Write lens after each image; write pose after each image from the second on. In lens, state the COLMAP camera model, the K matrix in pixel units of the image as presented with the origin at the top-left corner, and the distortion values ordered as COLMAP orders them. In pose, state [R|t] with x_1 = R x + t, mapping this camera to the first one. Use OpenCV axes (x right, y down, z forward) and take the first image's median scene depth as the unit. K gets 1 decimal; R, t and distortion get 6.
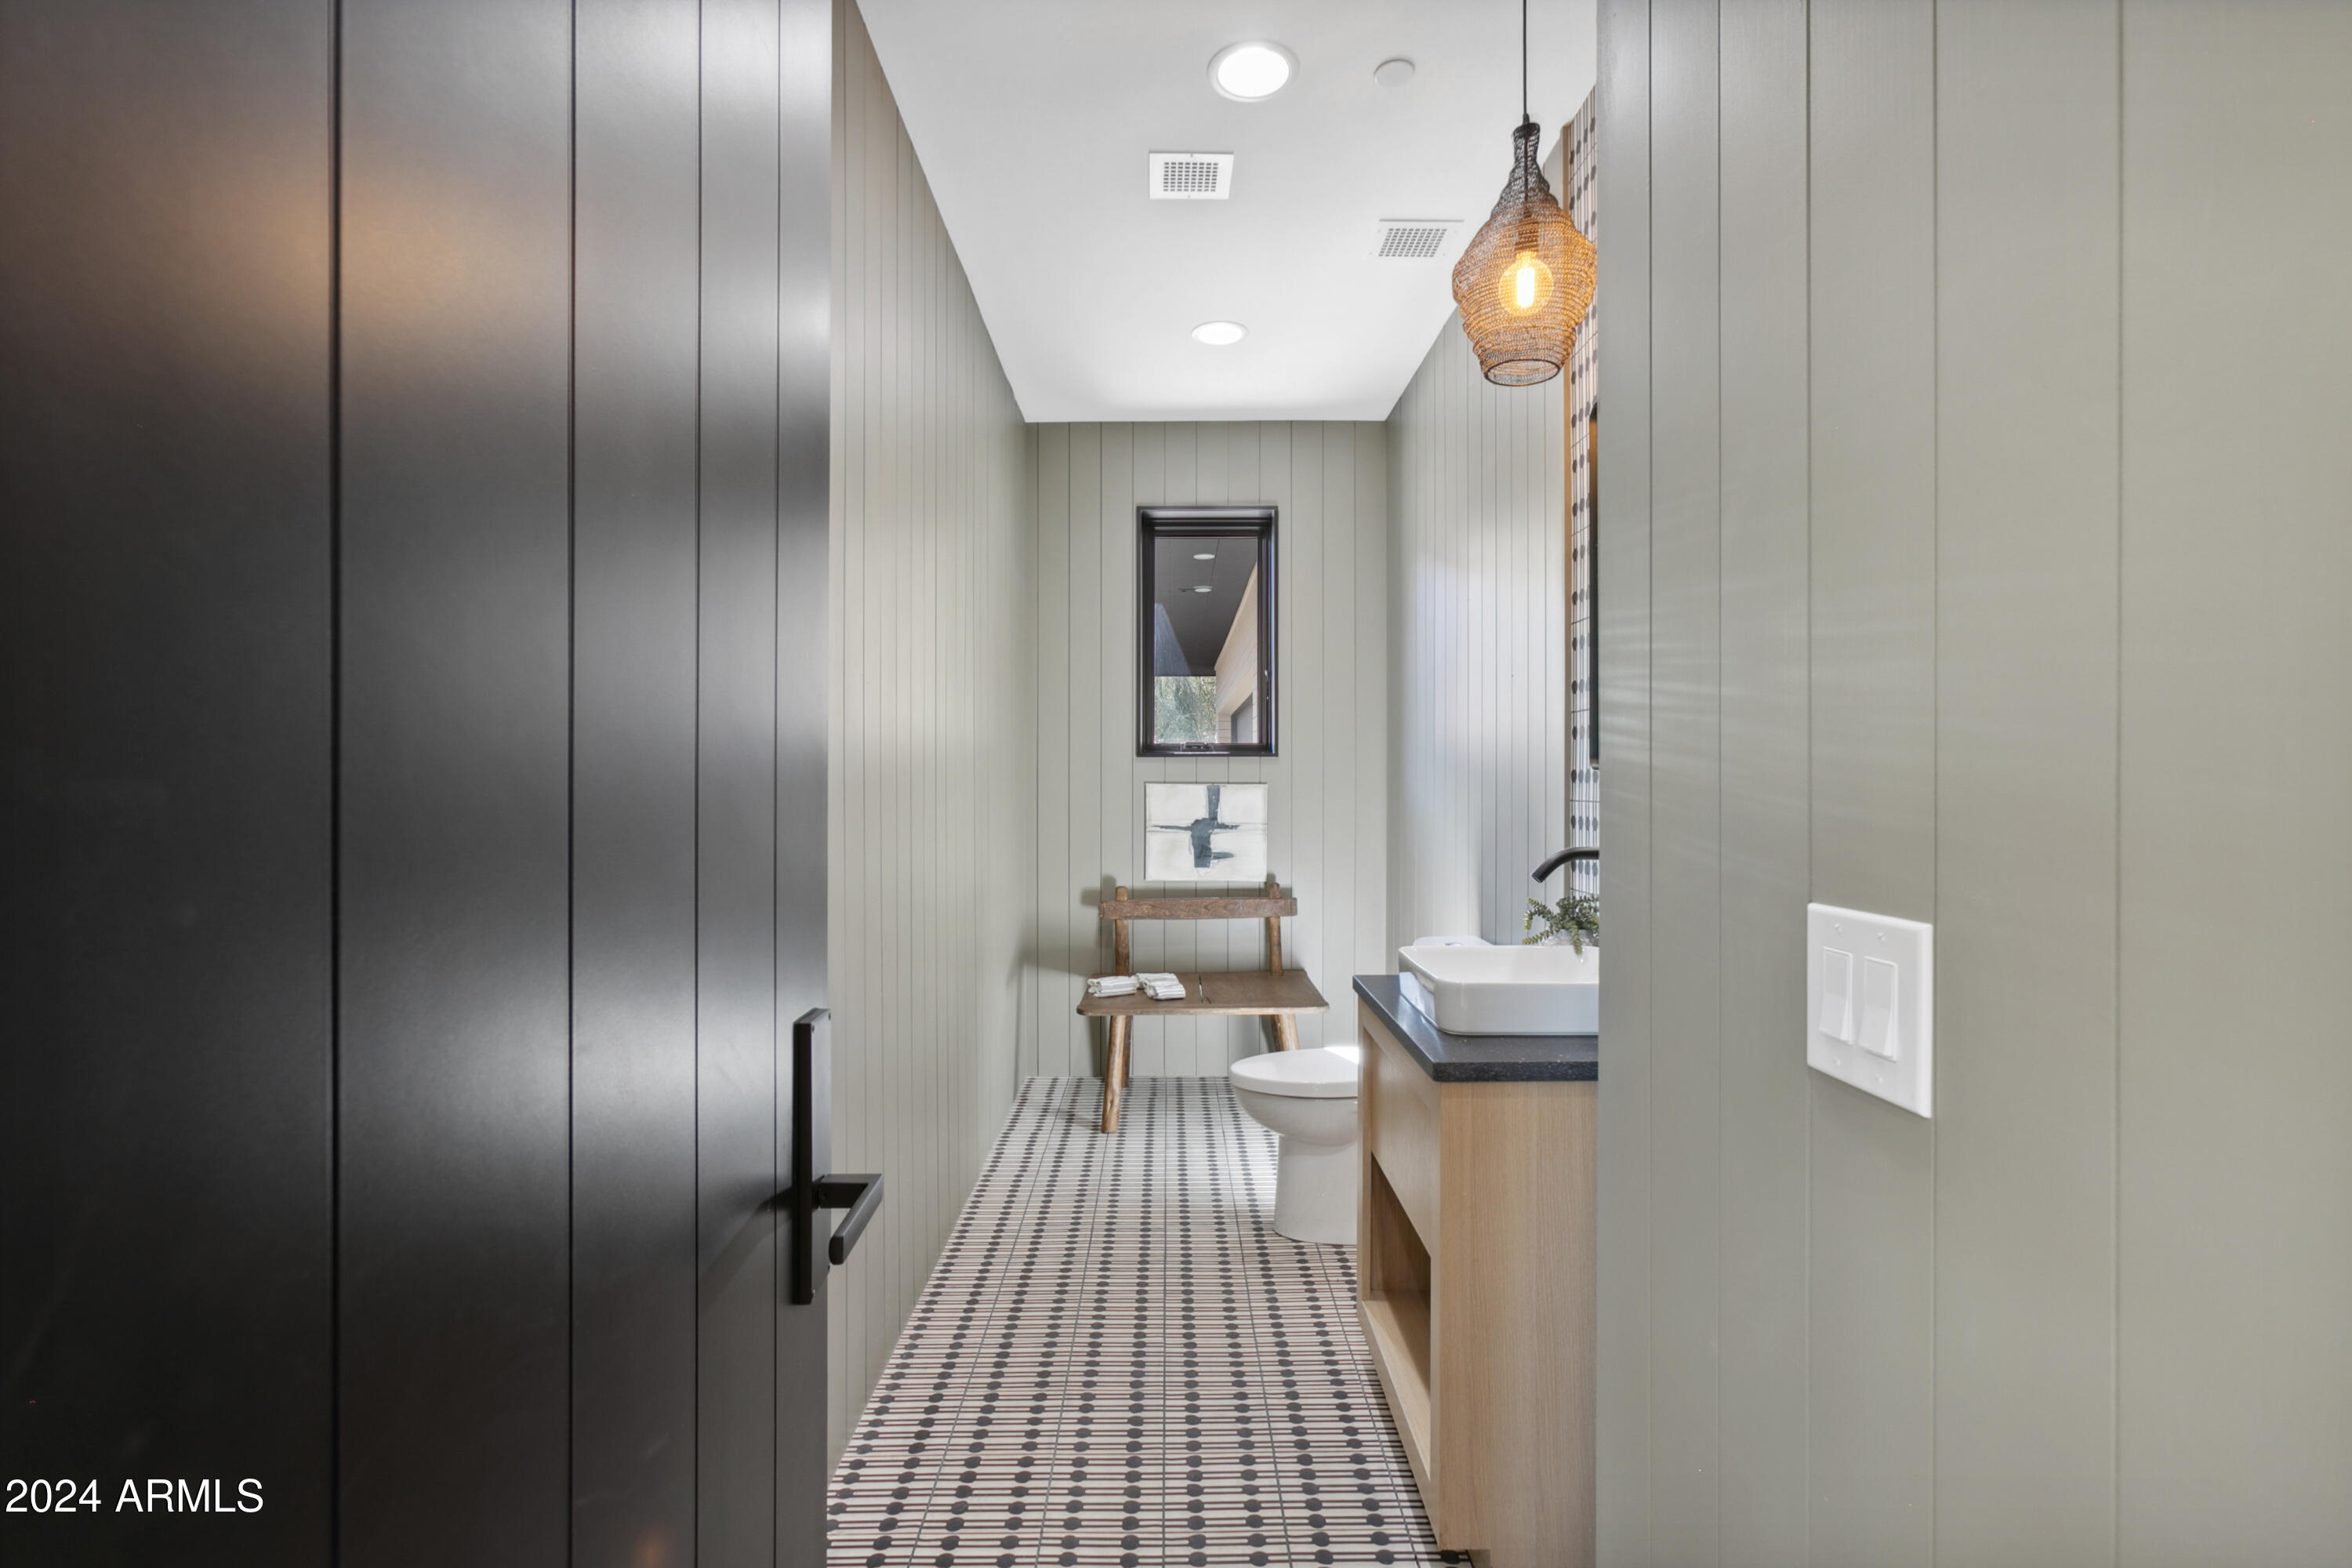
lens RADIAL K [[1065.8, 0, 1175.6], [0, 1065.8, 786.4], [0, 0, 1]] dist [-0.014201, 0.008643]
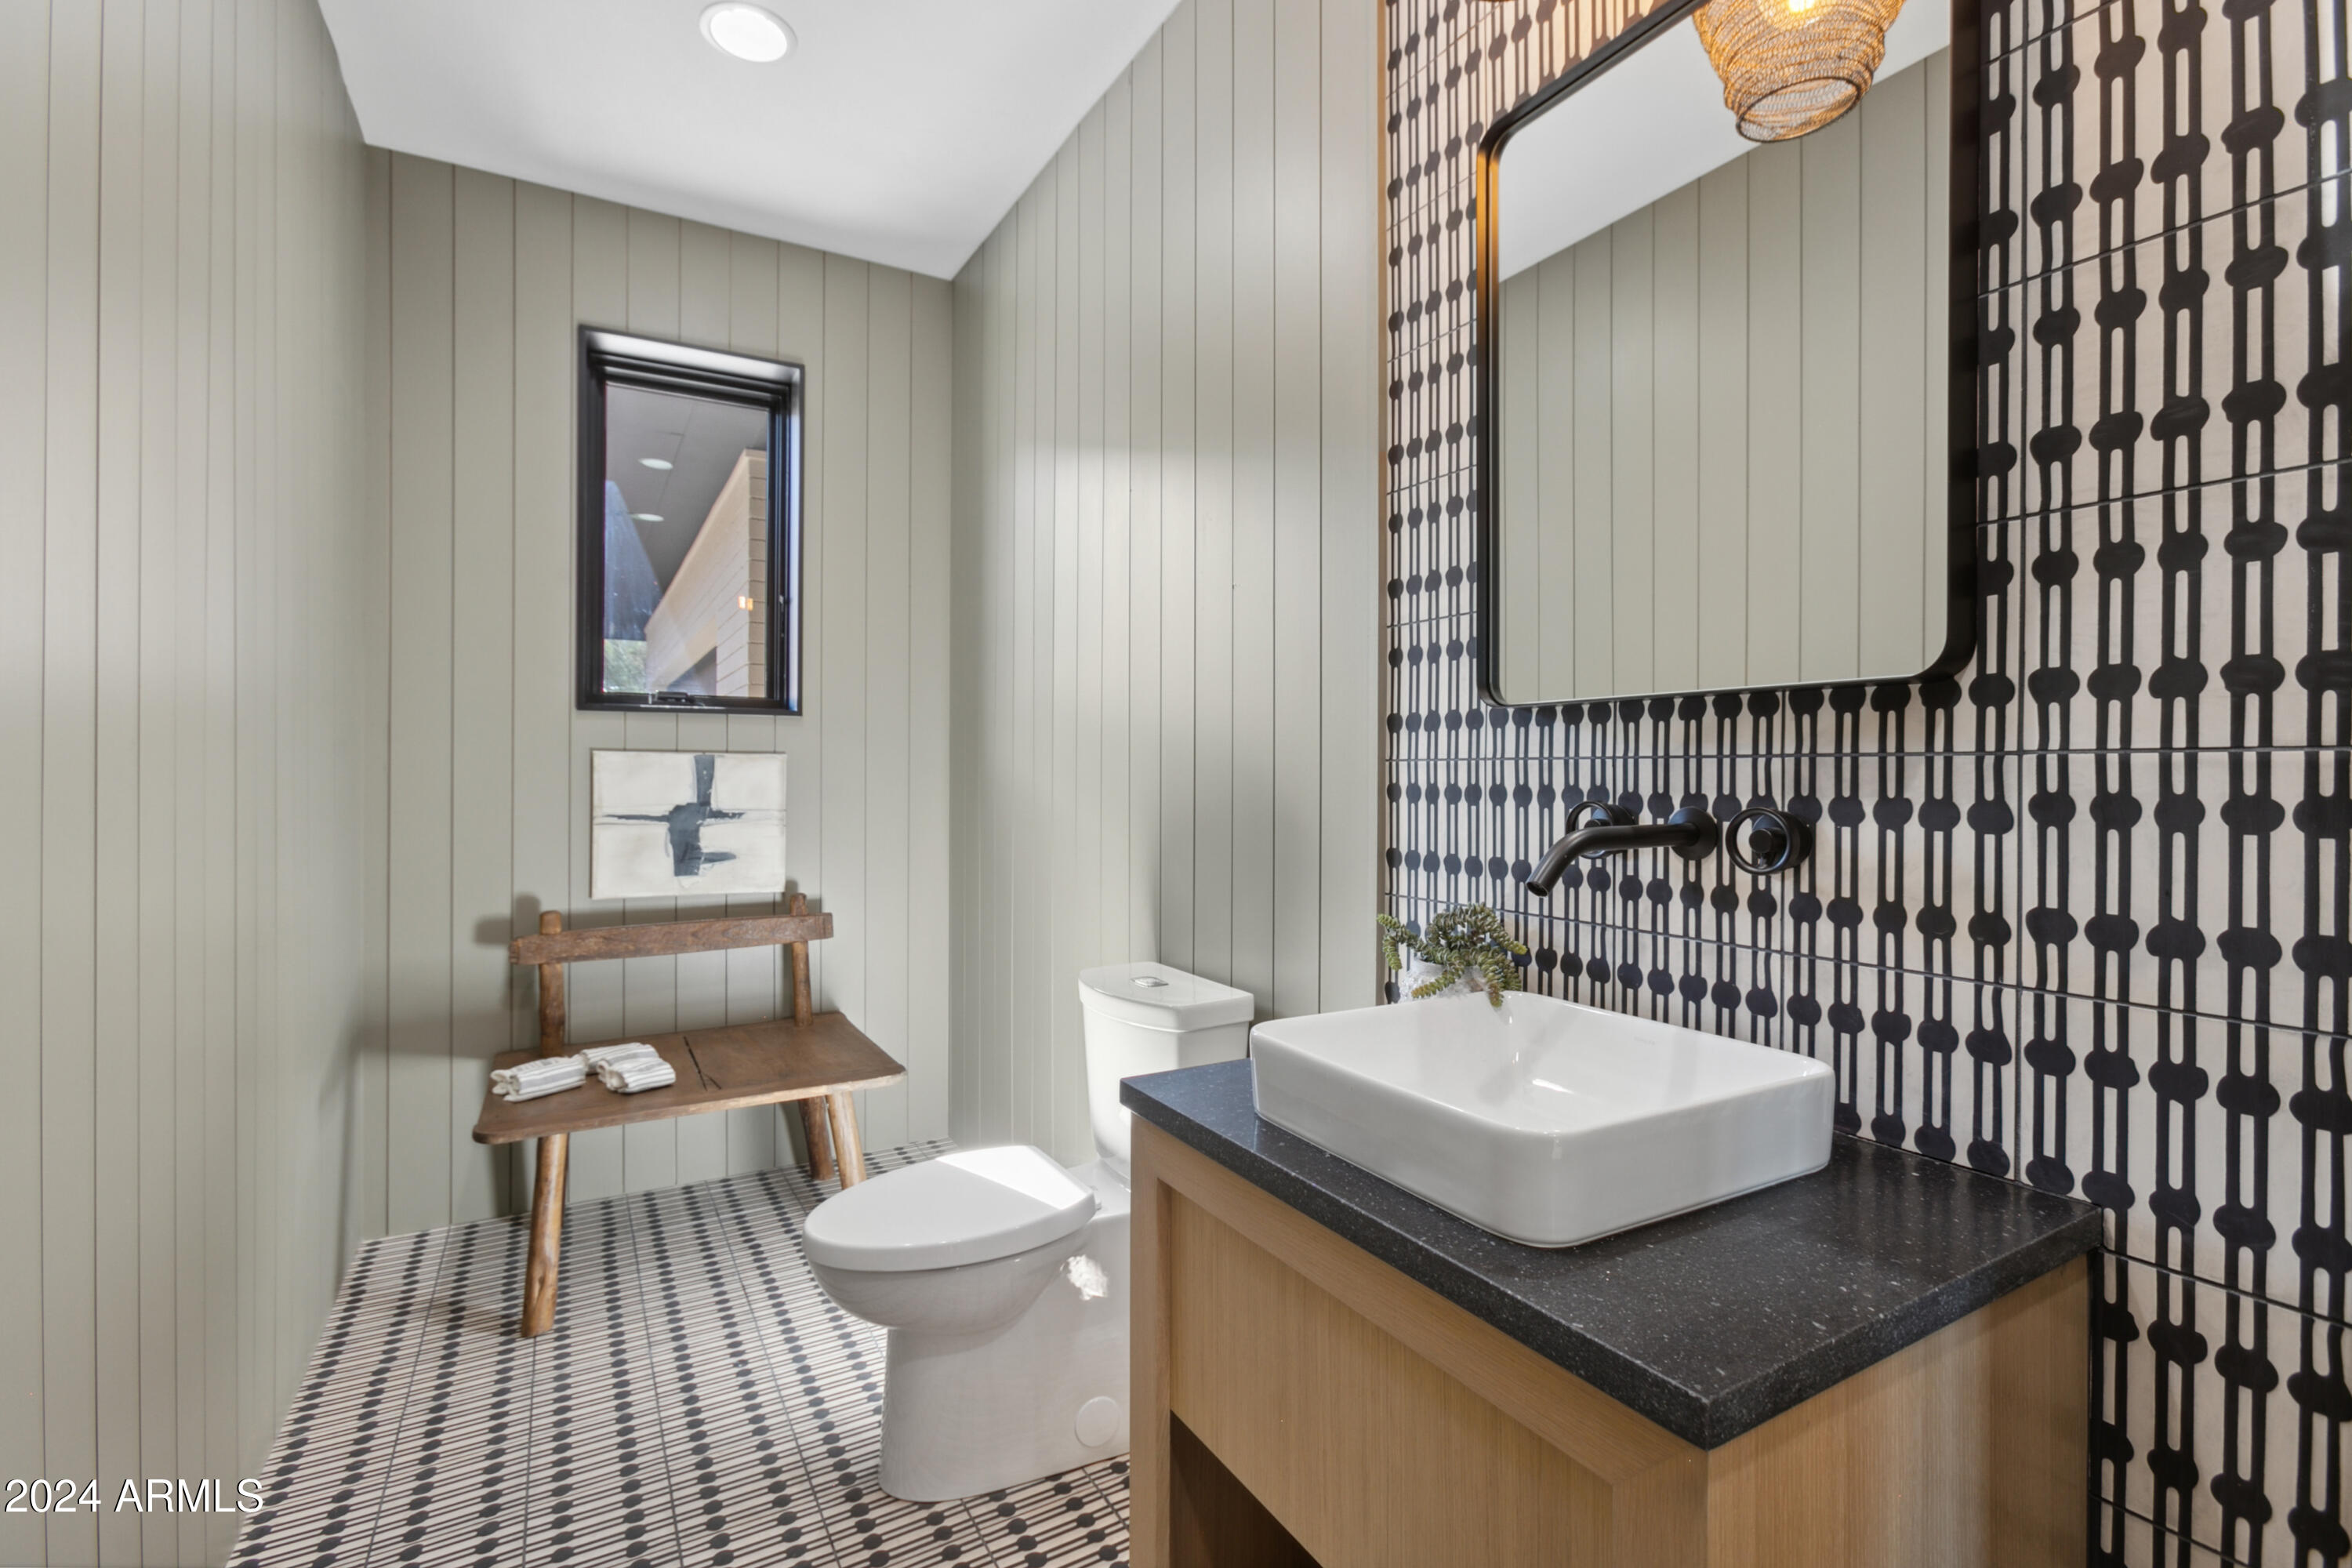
lens RADIAL K [[1065.8, 0, 1177.6], [0, 1065.8, 780.8], [0, 0, 1]] dist [-0.014201, 0.008643]
pose [[0.870527, 0.003772, 0.492106, -0.036877], [-0.005033, 0.999987, 0.001238, 0.013757], [-0.492095, -0.003554, 0.870534, 0.266684]]
